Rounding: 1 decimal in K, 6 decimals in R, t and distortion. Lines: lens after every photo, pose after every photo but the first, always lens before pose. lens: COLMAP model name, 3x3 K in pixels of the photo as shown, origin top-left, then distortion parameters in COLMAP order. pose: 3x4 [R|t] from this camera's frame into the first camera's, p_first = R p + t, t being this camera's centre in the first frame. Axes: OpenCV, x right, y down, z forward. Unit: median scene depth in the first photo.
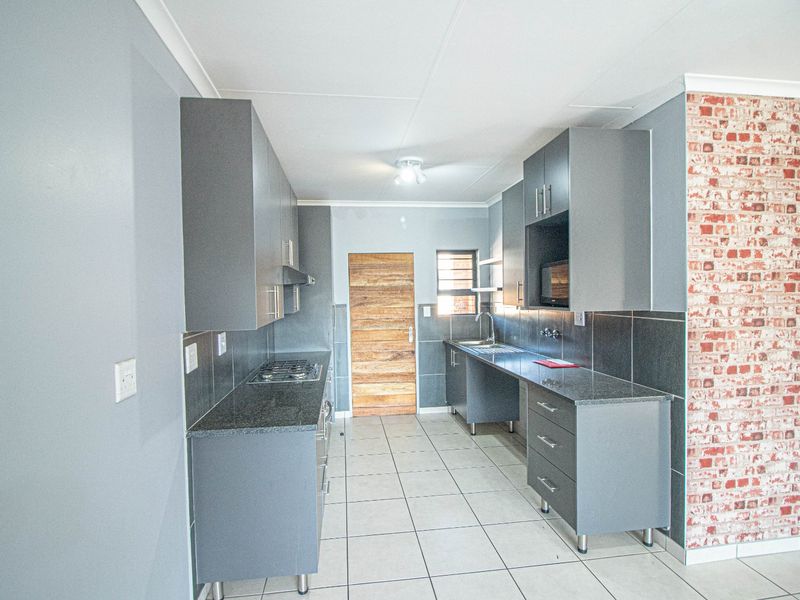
lens RADIAL K [[422.0, 0, 400.3], [0, 422.0, 299.4], [0, 0, 1]] dist [-0.004726, -0.002000]
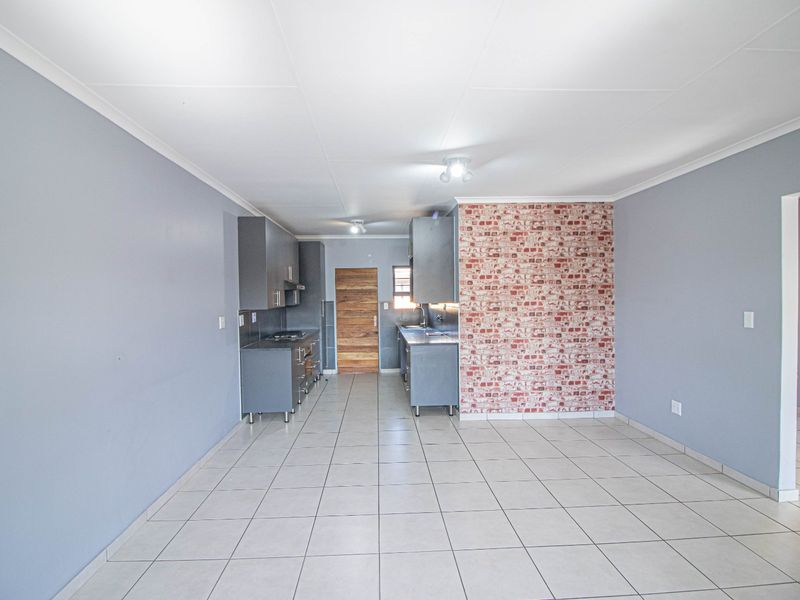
lens RADIAL K [[422.0, 0, 400.1], [0, 422.0, 299.7], [0, 0, 1]] dist [-0.004726, -0.002000]
pose [[0.996572, 0.005553, -0.082542, 0.247310], [-0.005490, 0.999984, 0.000988, 0.003417], [0.082546, -0.000532, 0.996587, -0.540524]]
